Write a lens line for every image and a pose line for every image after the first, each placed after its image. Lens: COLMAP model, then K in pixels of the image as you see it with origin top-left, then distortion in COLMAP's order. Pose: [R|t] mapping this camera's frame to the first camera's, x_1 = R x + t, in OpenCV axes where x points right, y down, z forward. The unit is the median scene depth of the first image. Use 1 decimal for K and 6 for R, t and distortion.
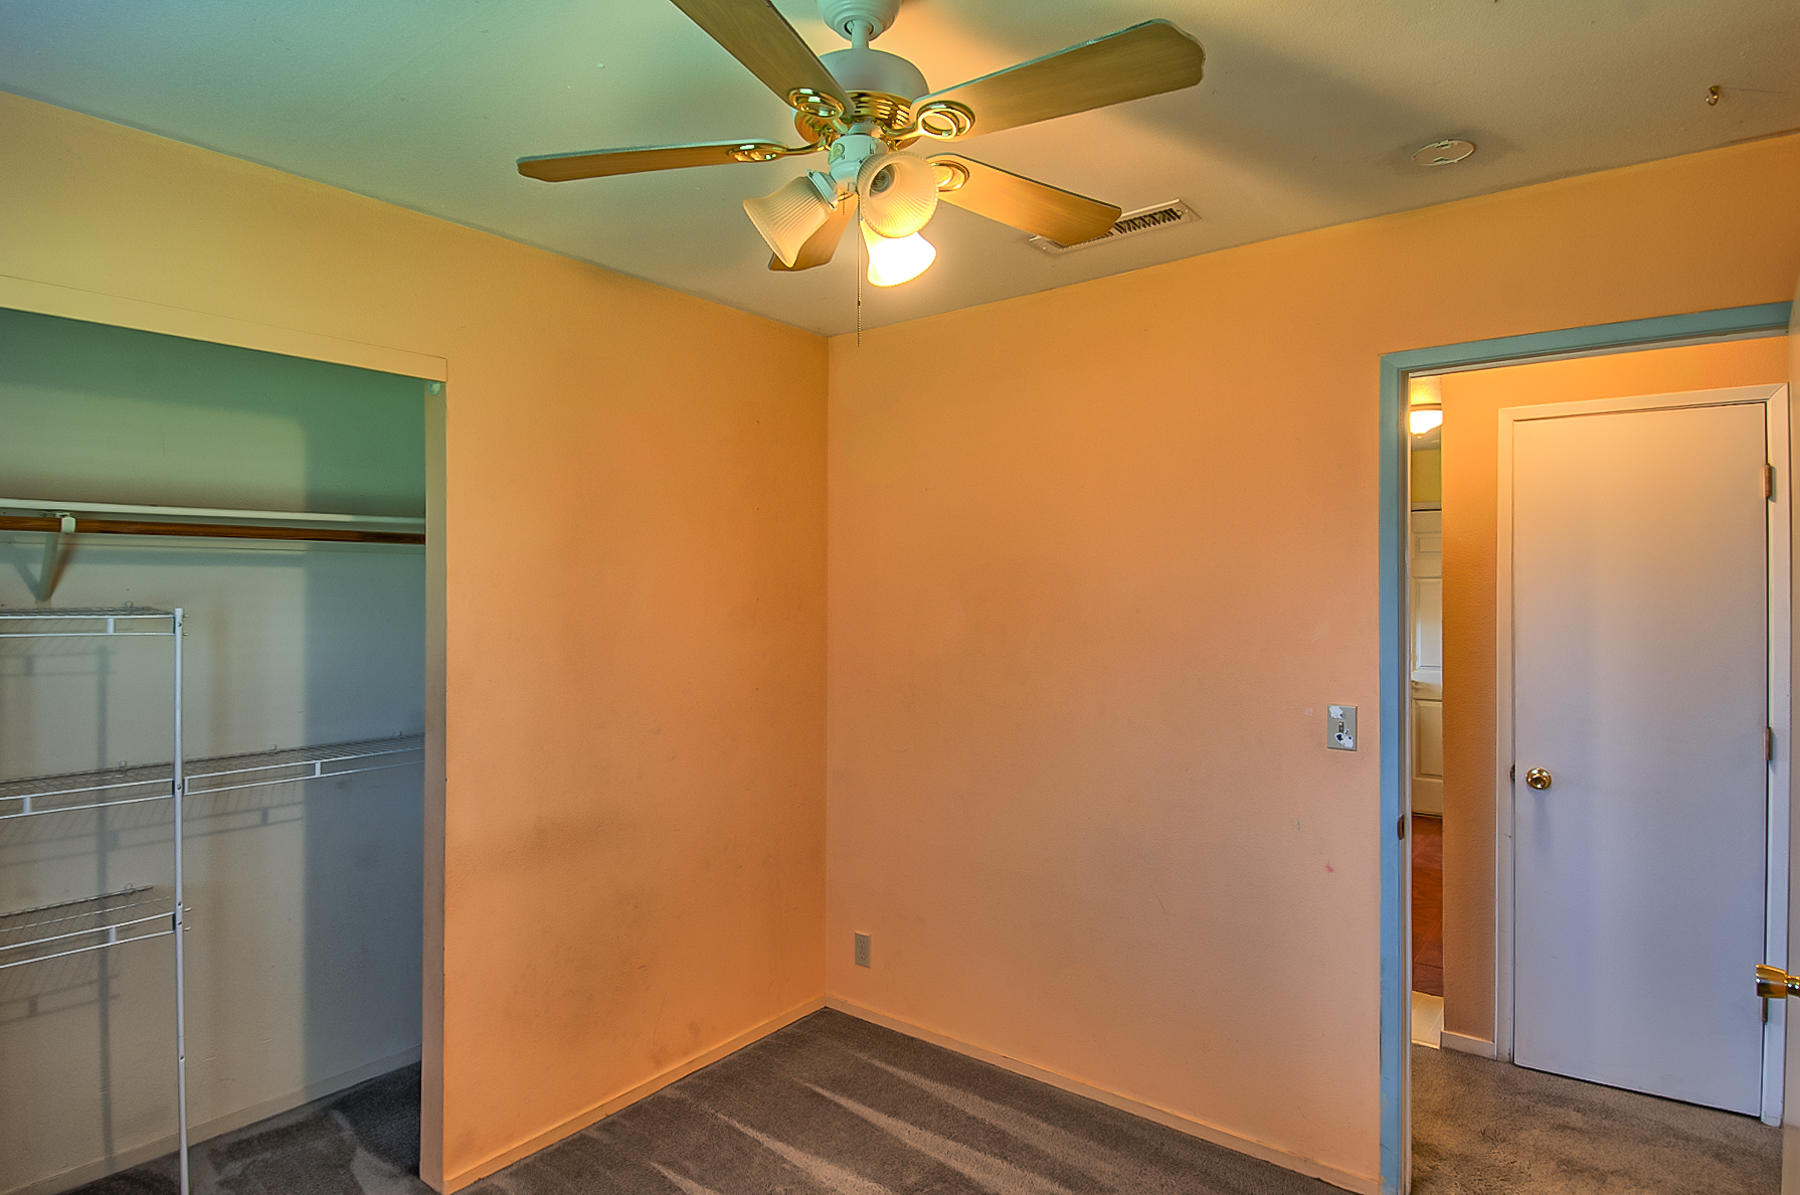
lens RADIAL K [[973.3, 0, 903.6], [0, 973.3, 592.9], [0, 0, 1]] dist [-0.002315, -0.000804]
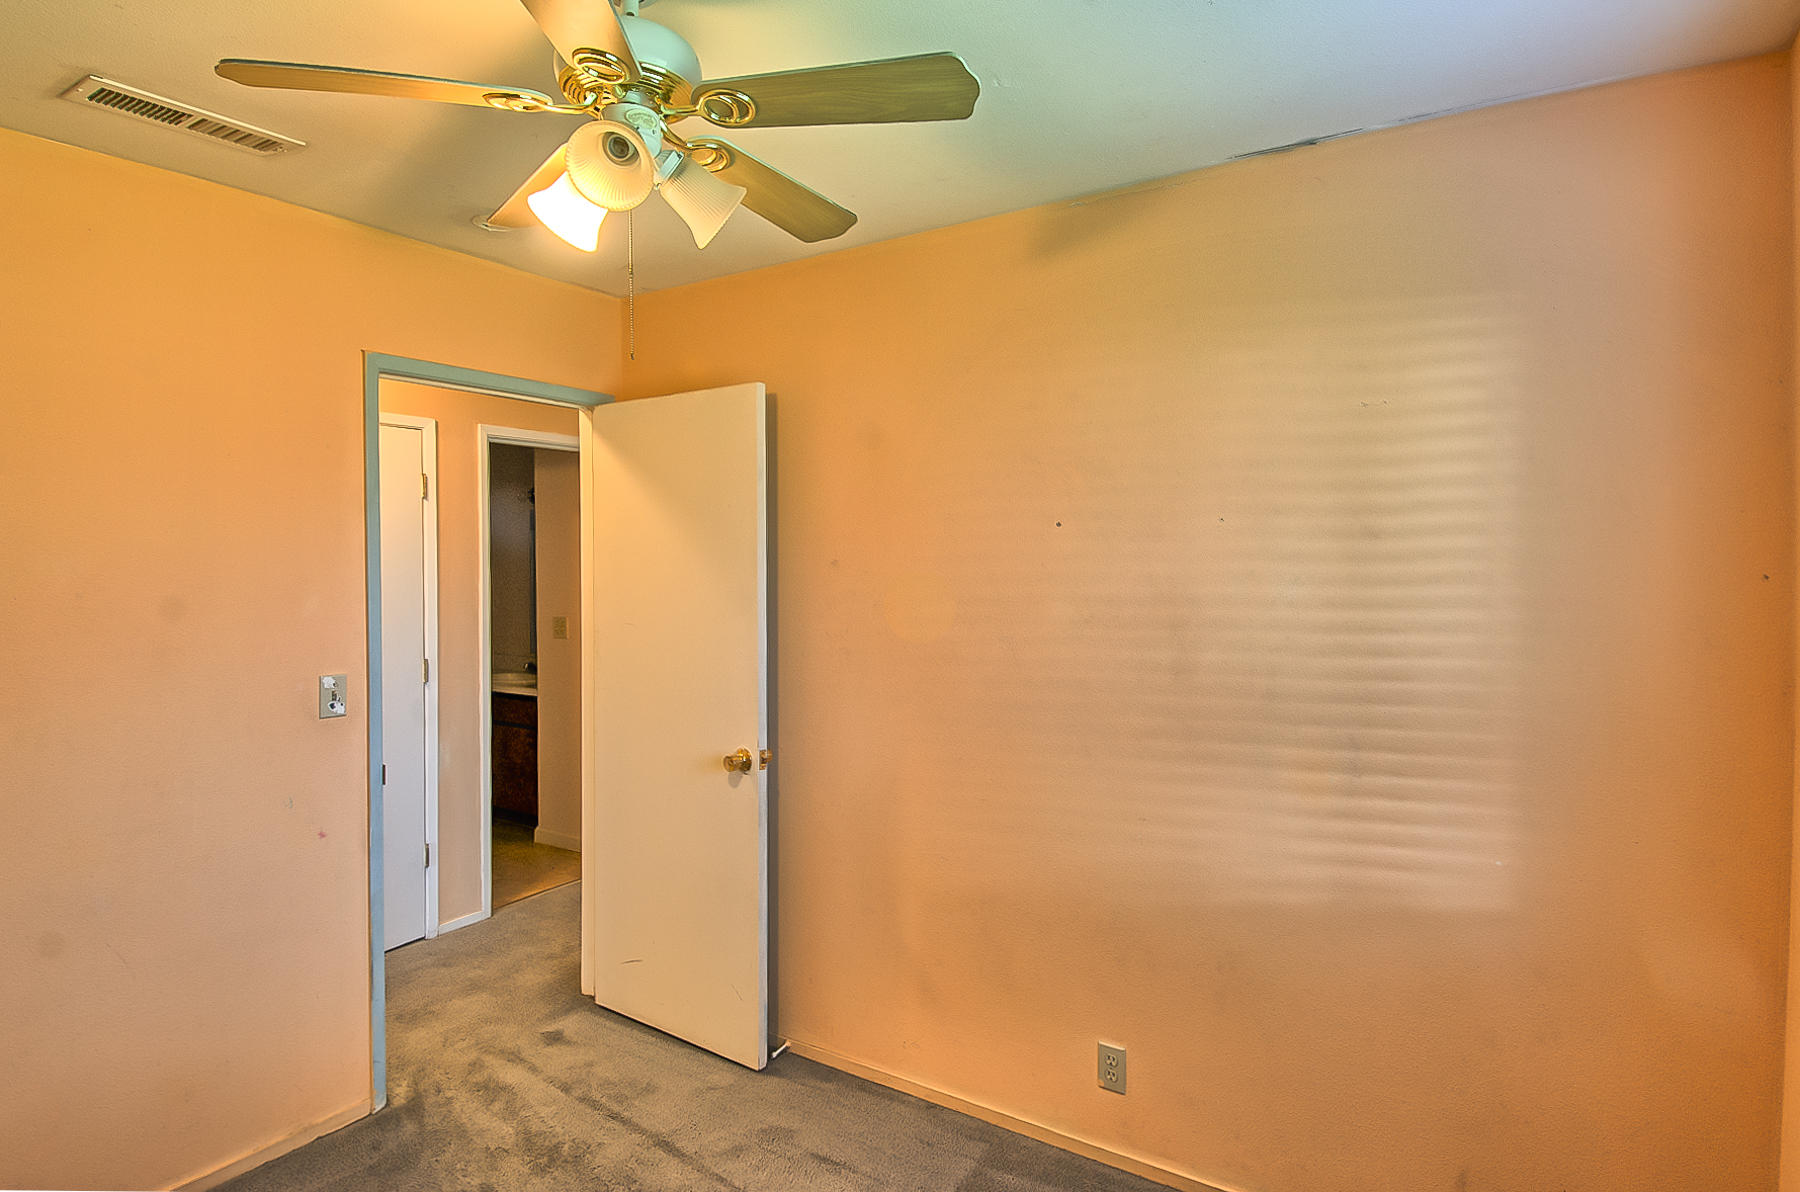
lens RADIAL K [[950.5, 0, 890.9], [0, 950.5, 575.4], [0, 0, 1]] dist [-0.026203, -0.001148]
pose [[-0.048800, -0.017155, 0.998661, -0.582999], [0.007732, 0.999816, 0.017552, -0.004945], [-0.998779, 0.008578, -0.048658, 0.442527]]
